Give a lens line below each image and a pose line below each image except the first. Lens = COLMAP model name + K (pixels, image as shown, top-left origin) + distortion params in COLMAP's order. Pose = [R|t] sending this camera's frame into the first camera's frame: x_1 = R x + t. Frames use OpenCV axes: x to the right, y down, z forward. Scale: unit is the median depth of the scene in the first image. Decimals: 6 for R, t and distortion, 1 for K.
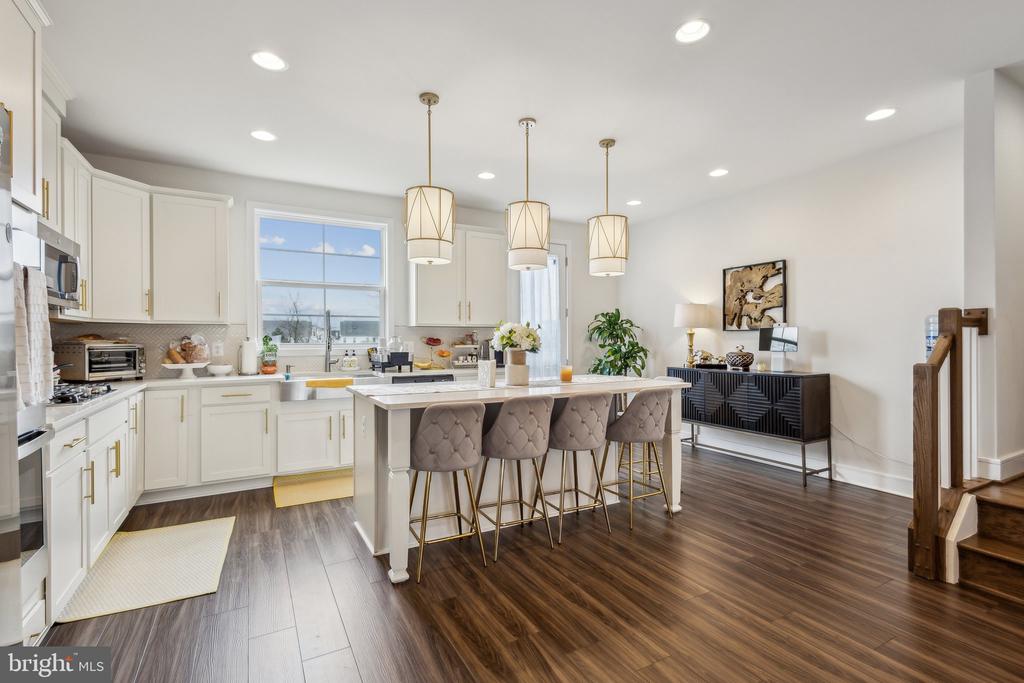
lens RADIAL K [[473.7, 0, 512.0], [0, 473.7, 341.5], [0, 0, 1]] dist [0.007841, -0.000520]
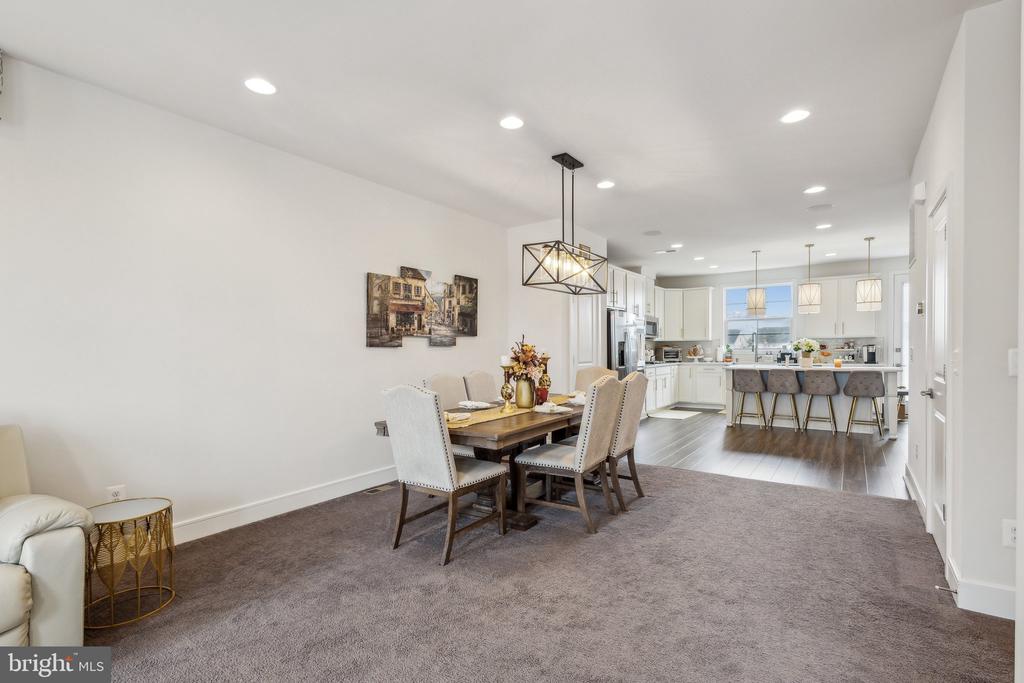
lens RADIAL K [[483.4, 0, 509.6], [0, 483.4, 351.8], [0, 0, 1]] dist [0.003117, -0.000309]
pose [[0.433013, 0.006397, -0.901365, 1.295986], [0.006200, 0.999930, 0.010075, -0.010172], [0.901367, -0.009951, 0.432943, -1.071997]]
